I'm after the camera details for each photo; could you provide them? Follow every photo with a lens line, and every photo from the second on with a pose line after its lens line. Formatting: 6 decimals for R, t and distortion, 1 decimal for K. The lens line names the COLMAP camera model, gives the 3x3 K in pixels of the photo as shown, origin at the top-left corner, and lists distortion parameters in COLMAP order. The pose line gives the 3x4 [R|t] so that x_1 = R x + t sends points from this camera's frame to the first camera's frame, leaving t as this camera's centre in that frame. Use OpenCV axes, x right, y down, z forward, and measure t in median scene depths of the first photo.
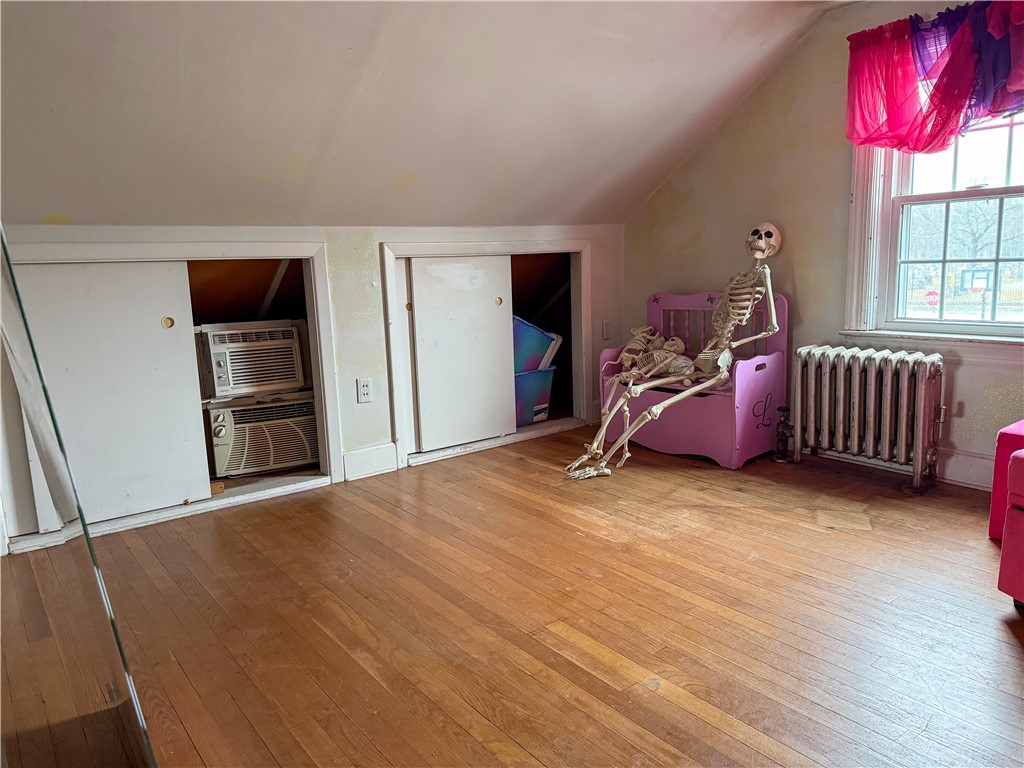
lens RADIAL K [[707.4, 0, 501.8], [0, 707.4, 383.5], [0, 0, 1]] dist [0.021250, -0.026746]
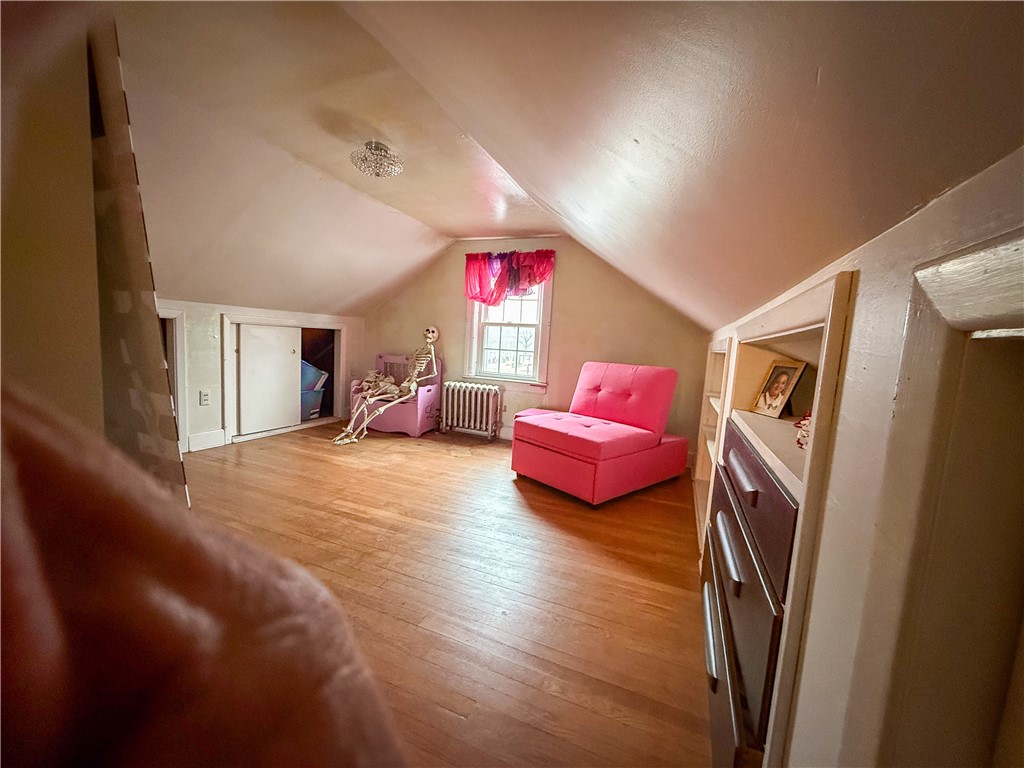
lens RADIAL K [[404.8, 0, 510.7], [0, 404.8, 386.2], [0, 0, 1]] dist [0.019020, 0.000129]
pose [[0.854686, 0.031235, 0.518205, -0.080008], [-0.002475, 0.998422, -0.056098, 0.036503], [-0.519140, 0.046664, 0.853415, -0.231705]]
